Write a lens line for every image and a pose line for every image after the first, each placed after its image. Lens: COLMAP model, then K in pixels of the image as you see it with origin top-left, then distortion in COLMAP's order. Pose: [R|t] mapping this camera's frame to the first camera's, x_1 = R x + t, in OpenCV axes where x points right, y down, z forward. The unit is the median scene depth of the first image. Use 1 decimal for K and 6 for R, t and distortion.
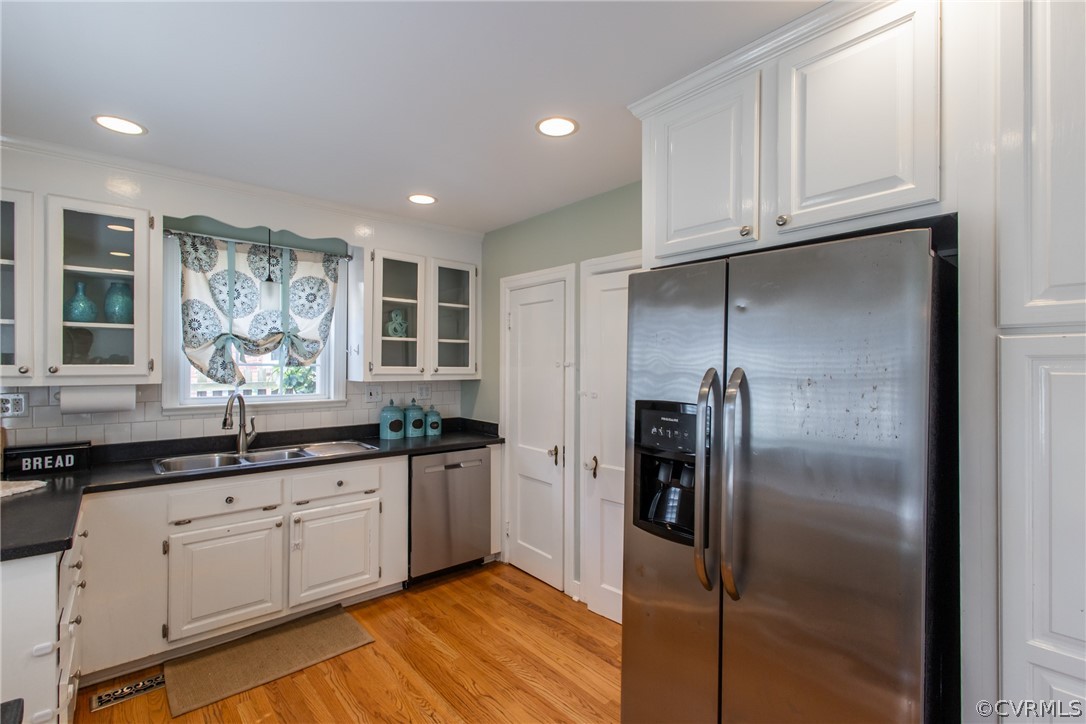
lens RADIAL K [[506.4, 0, 544.4], [0, 506.4, 361.3], [0, 0, 1]] dist [0.012195, -0.000070]
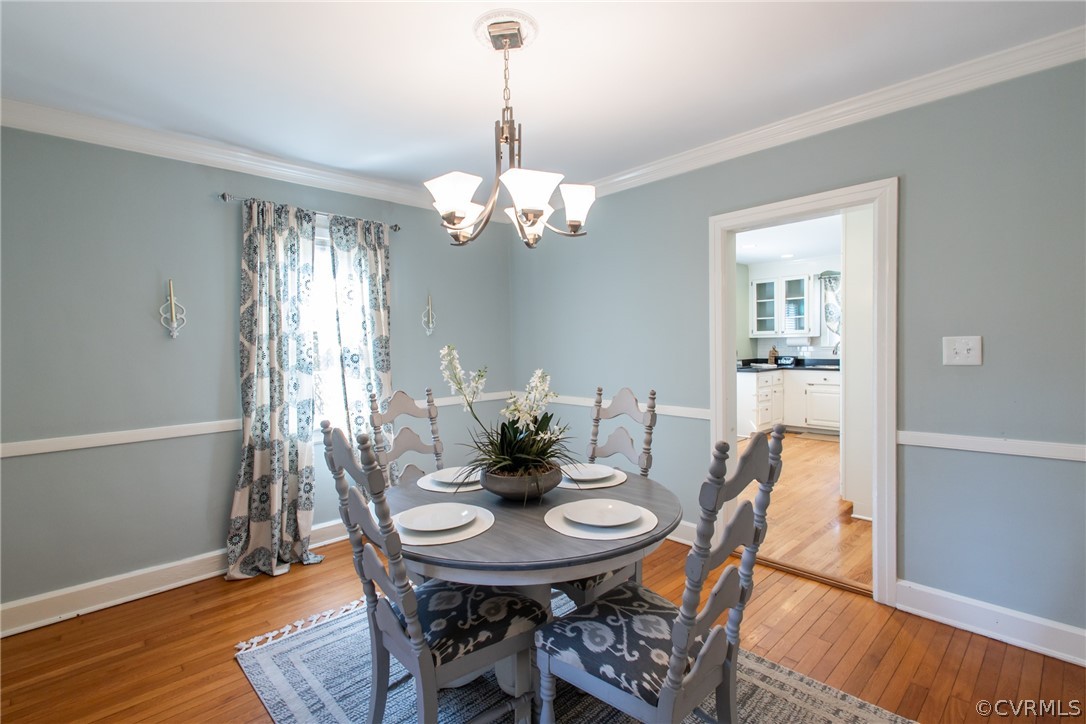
lens RADIAL K [[507.2, 0, 533.3], [0, 507.2, 358.9], [0, 0, 1]] dist [0.013792, -0.000197]
pose [[0.056591, 0.029123, -0.997973, 1.585109], [0.024177, 0.999241, 0.030531, 0.037197], [0.998105, -0.025856, 0.055844, -0.545137]]
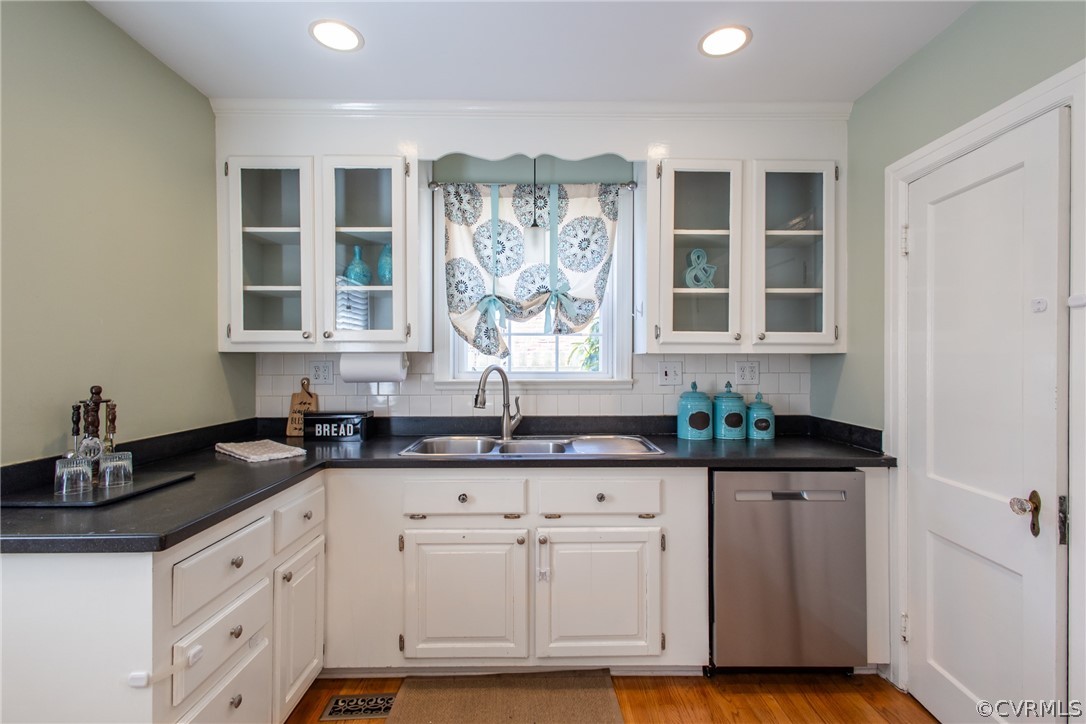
lens RADIAL K [[506.4, 0, 544.4], [0, 506.4, 361.3], [0, 0, 1]] dist [0.012195, -0.000070]
pose [[0.767663, -0.003962, -0.640841, -0.019656], [0.007650, 0.999966, 0.002981, 0.049945], [0.640808, -0.007190, 0.767668, 0.393559]]
